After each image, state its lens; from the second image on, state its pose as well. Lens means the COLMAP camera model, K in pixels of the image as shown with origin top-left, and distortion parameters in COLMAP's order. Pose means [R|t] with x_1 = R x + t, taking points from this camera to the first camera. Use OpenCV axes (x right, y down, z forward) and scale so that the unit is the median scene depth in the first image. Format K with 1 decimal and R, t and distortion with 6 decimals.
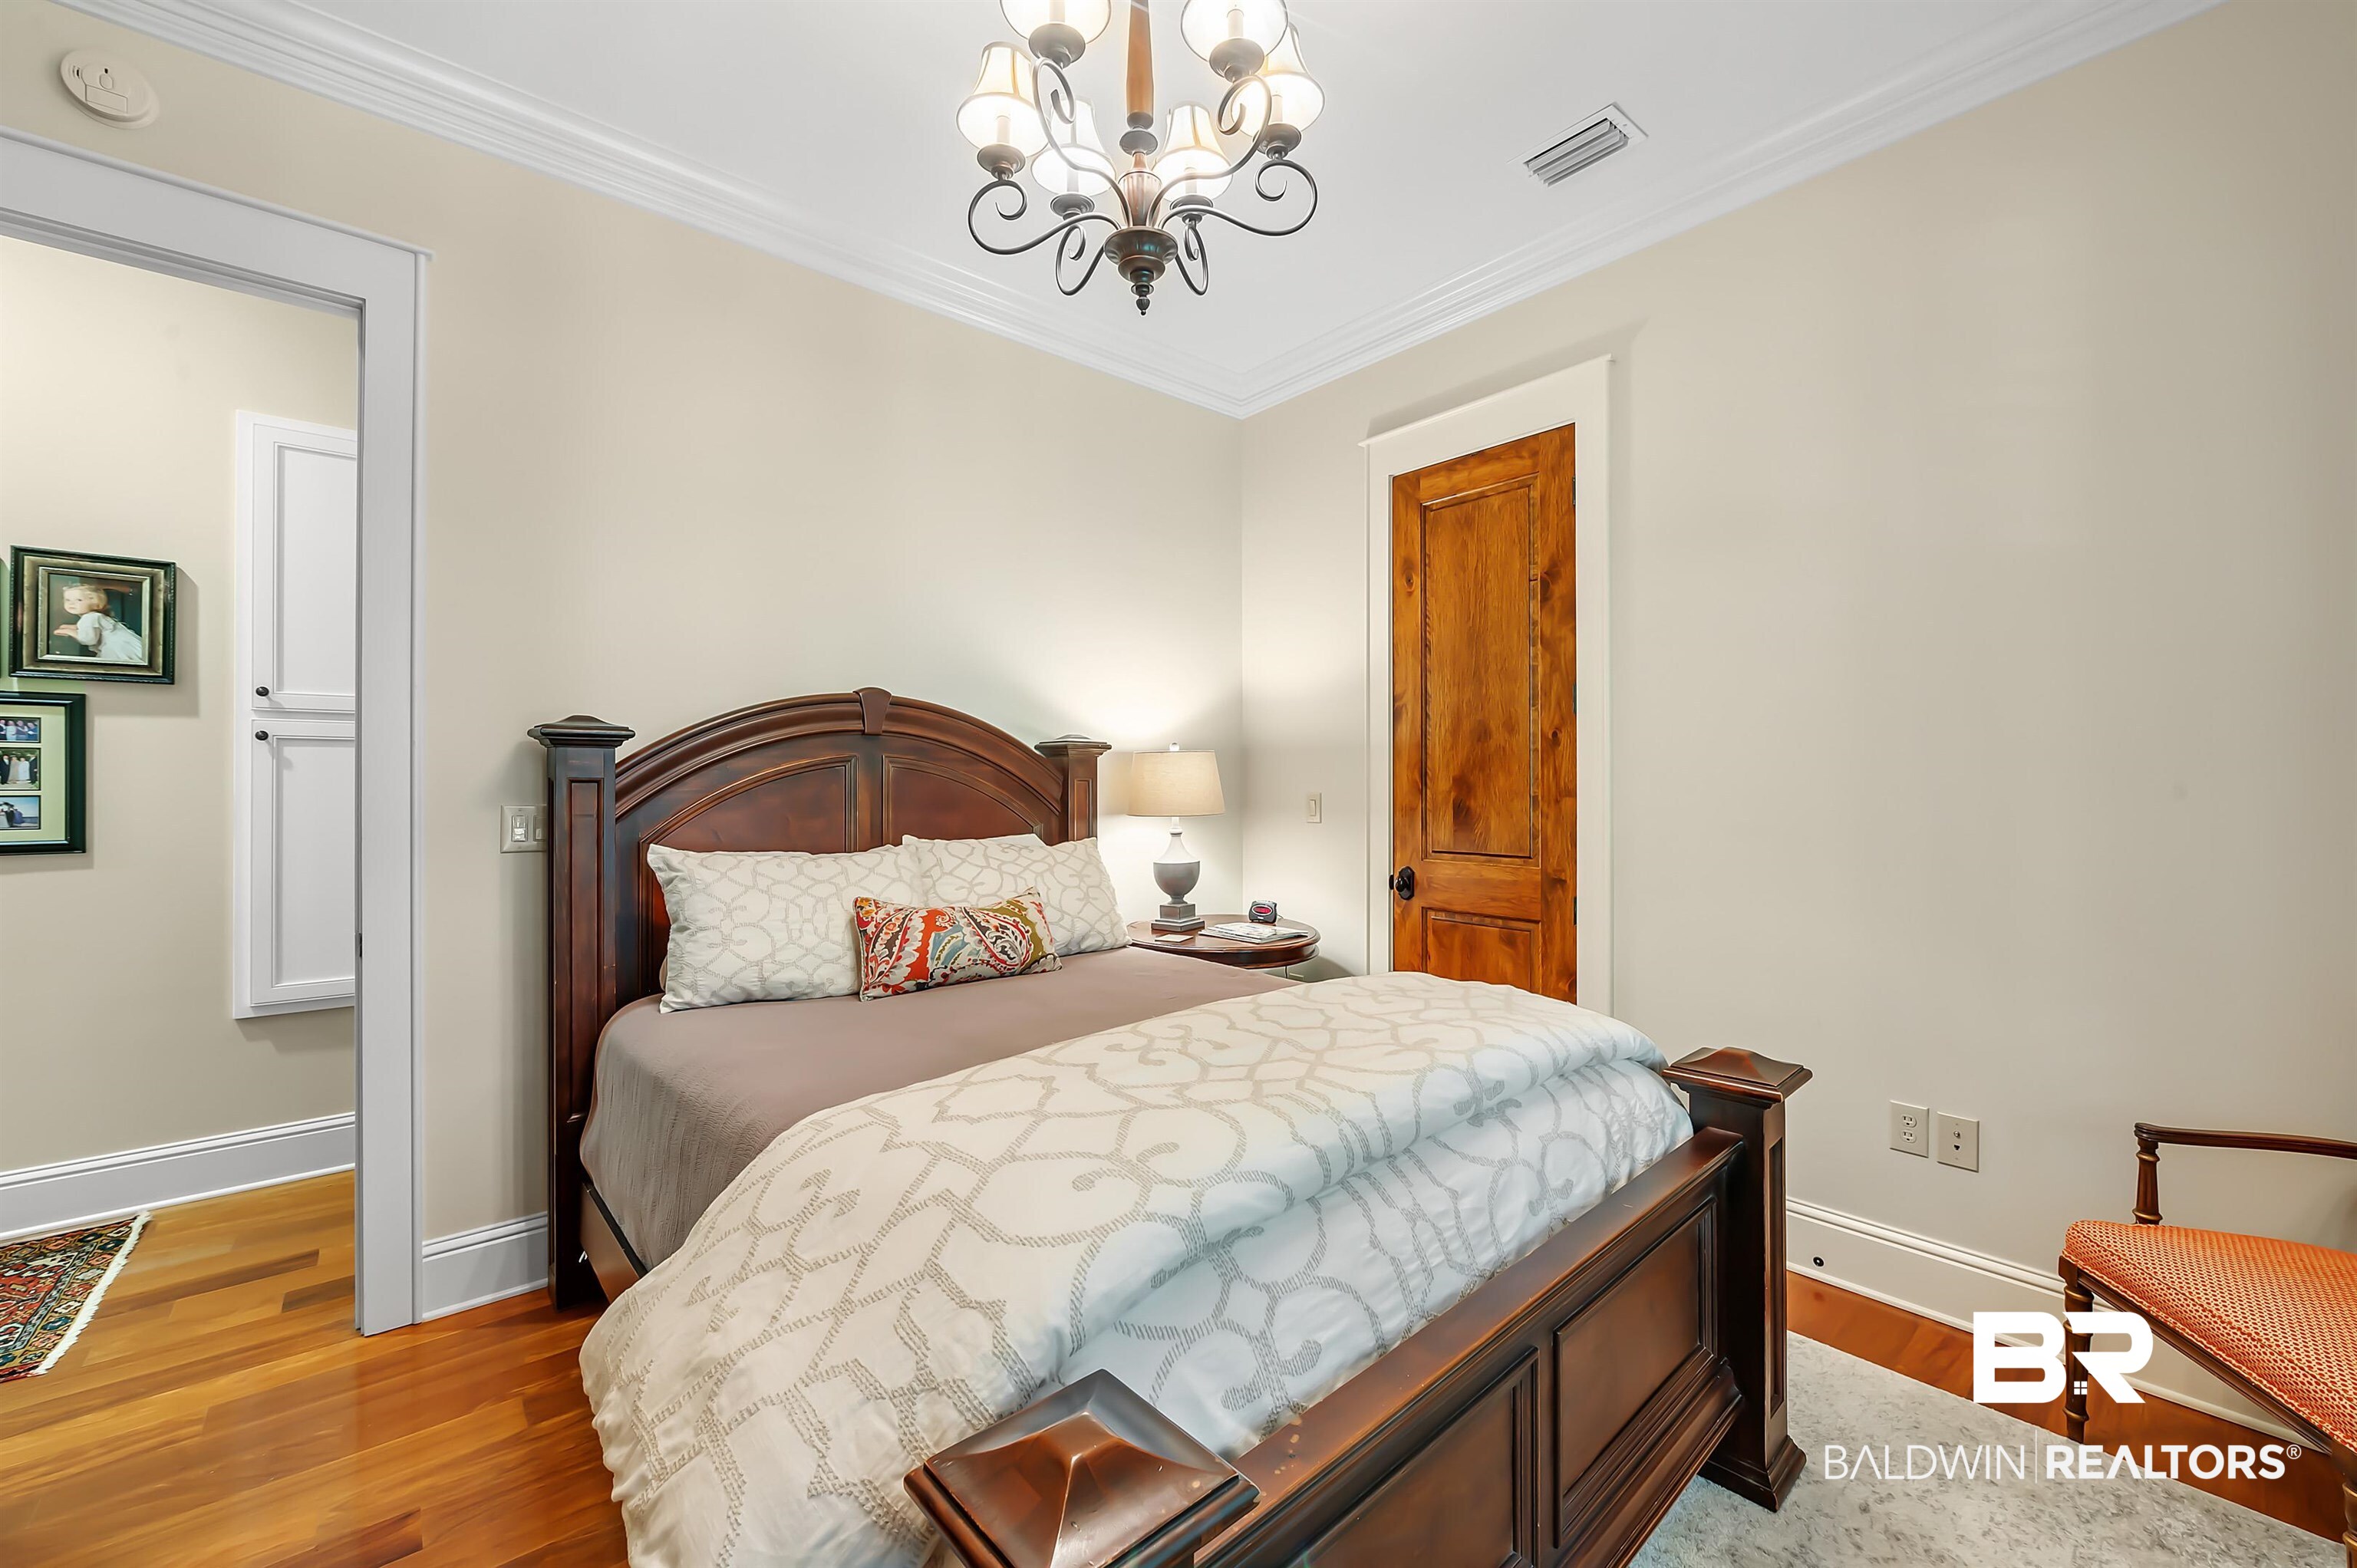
lens RADIAL K [[927.8, 0, 1186.0], [0, 927.8, 779.9], [0, 0, 1]] dist [-0.000217, -0.000032]
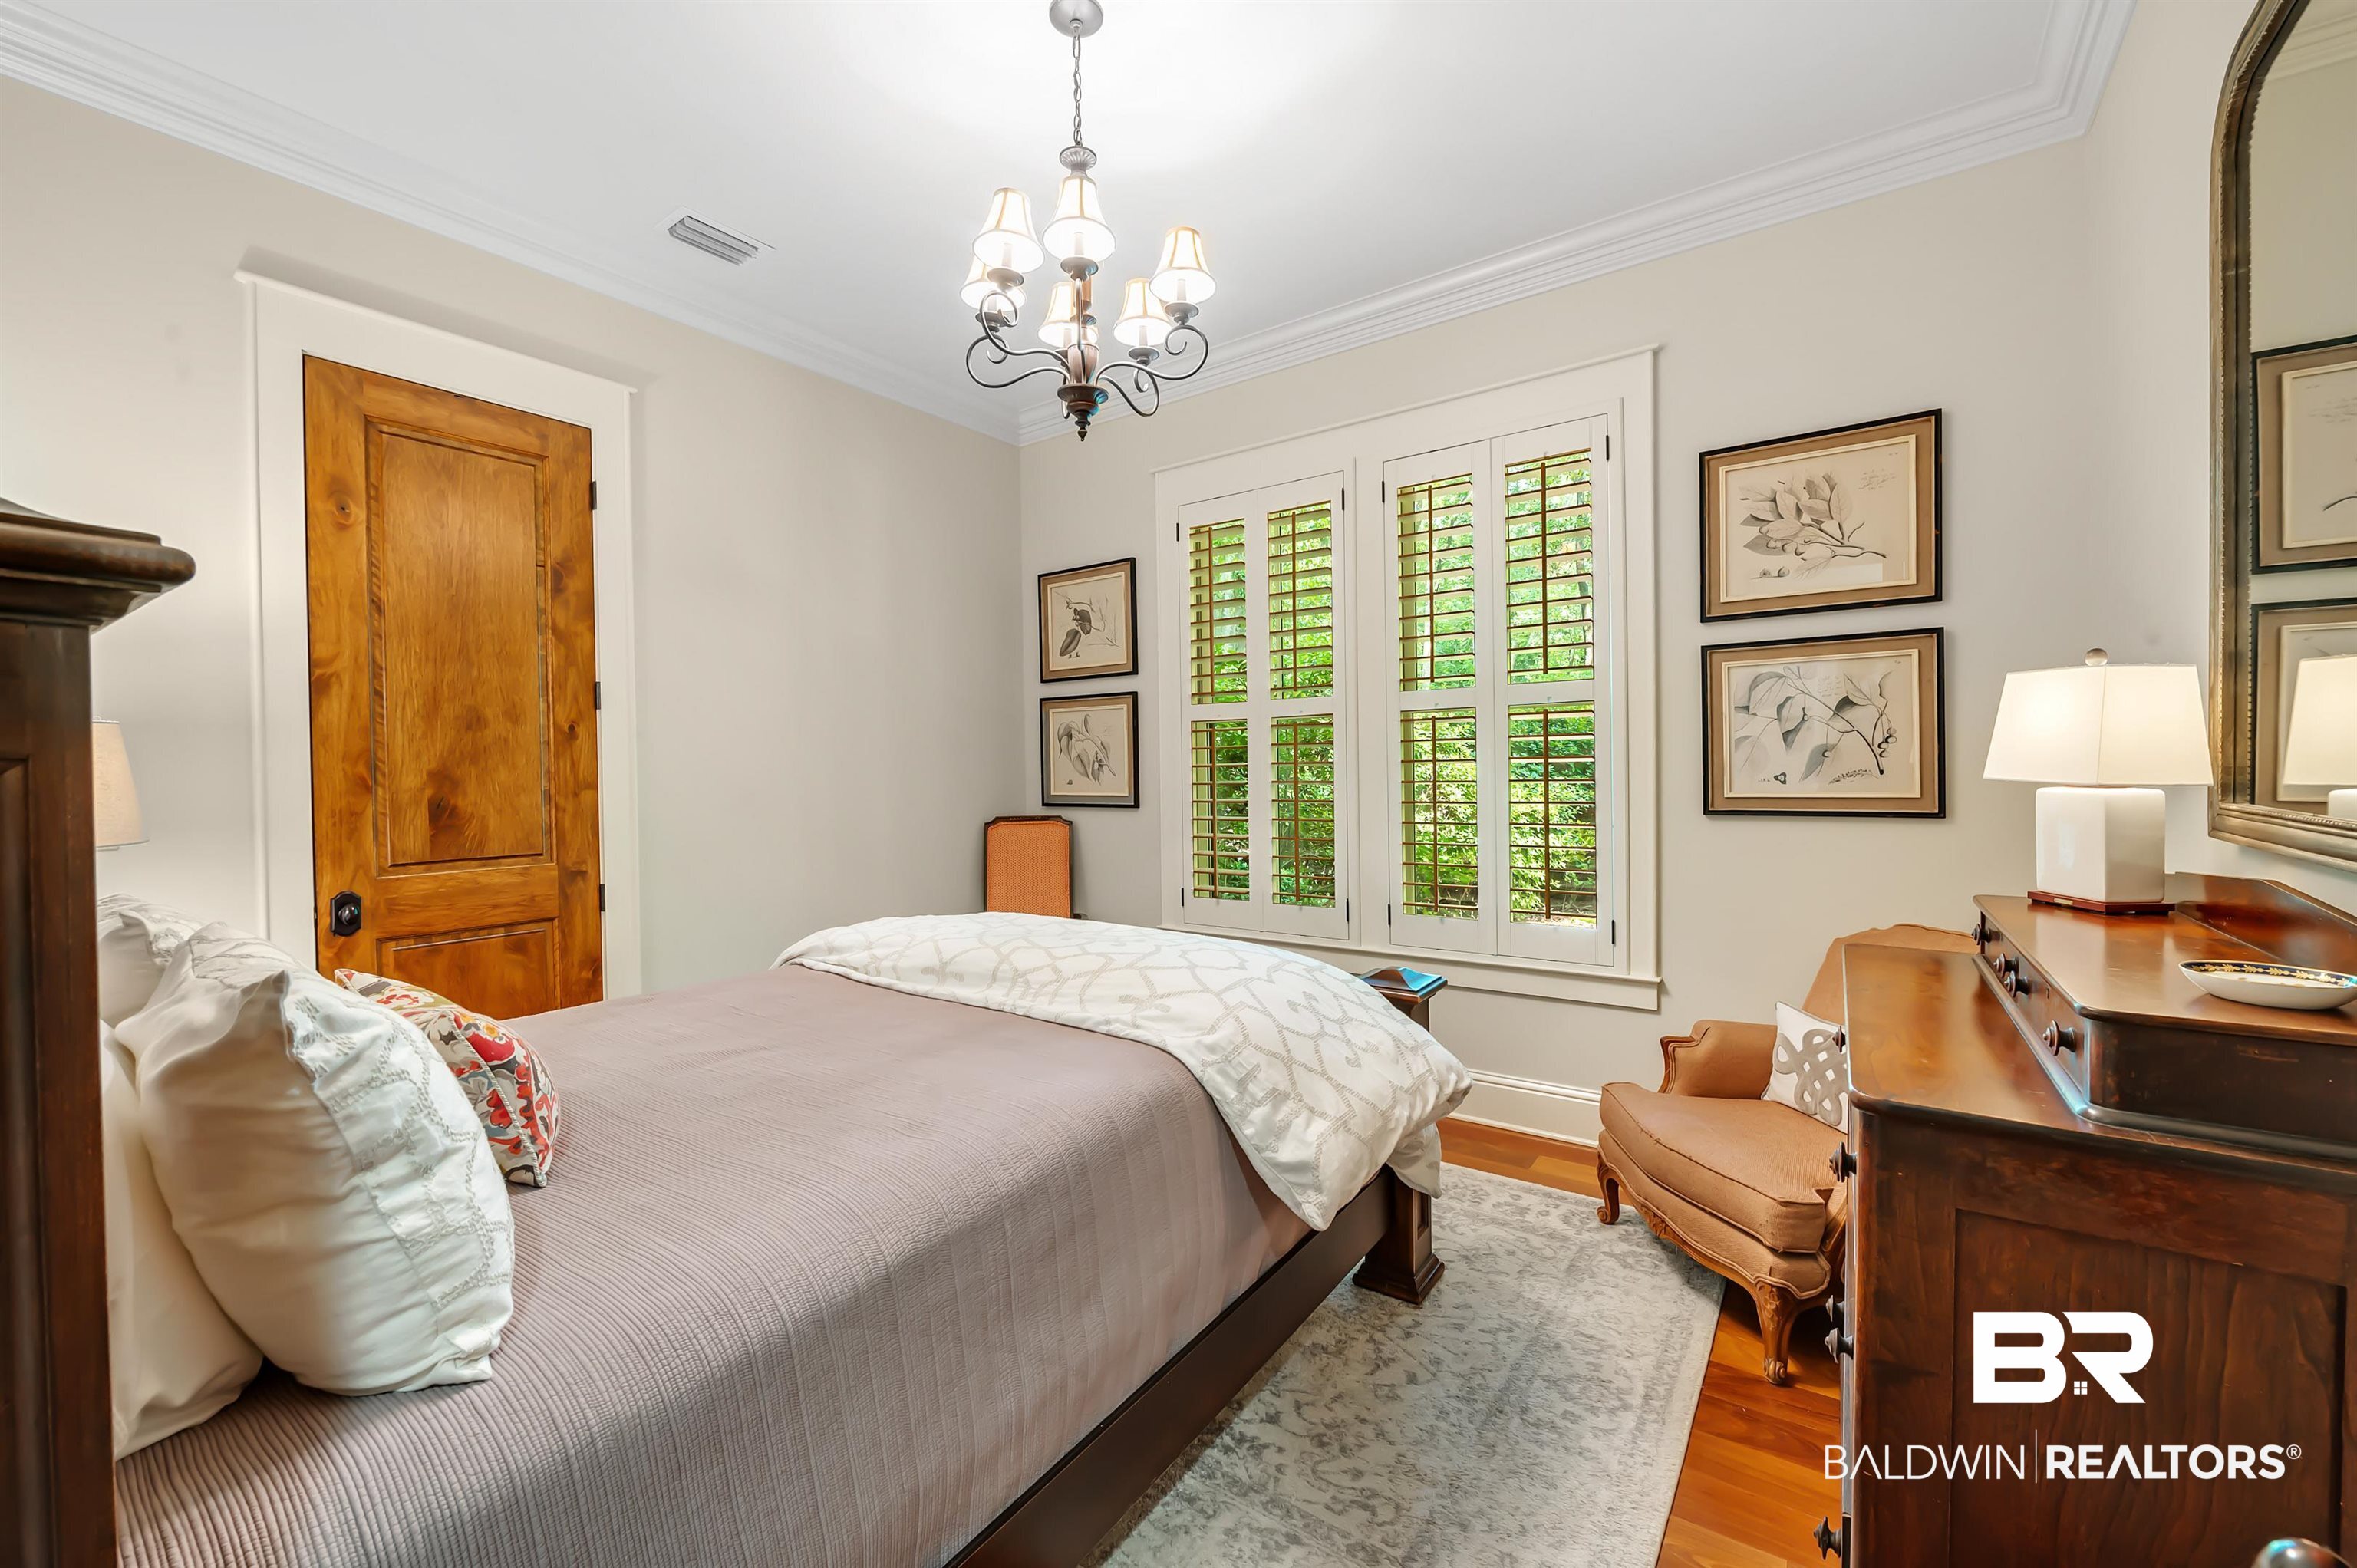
lens RADIAL K [[927.8, 0, 1186.0], [0, 927.8, 779.9], [0, 0, 1]] dist [-0.000217, -0.000032]
pose [[-0.218790, -0.010059, 0.975720, -0.696887], [0.011050, 0.999857, 0.012786, 0.001735], [-0.975709, 0.013579, -0.218647, 0.547556]]
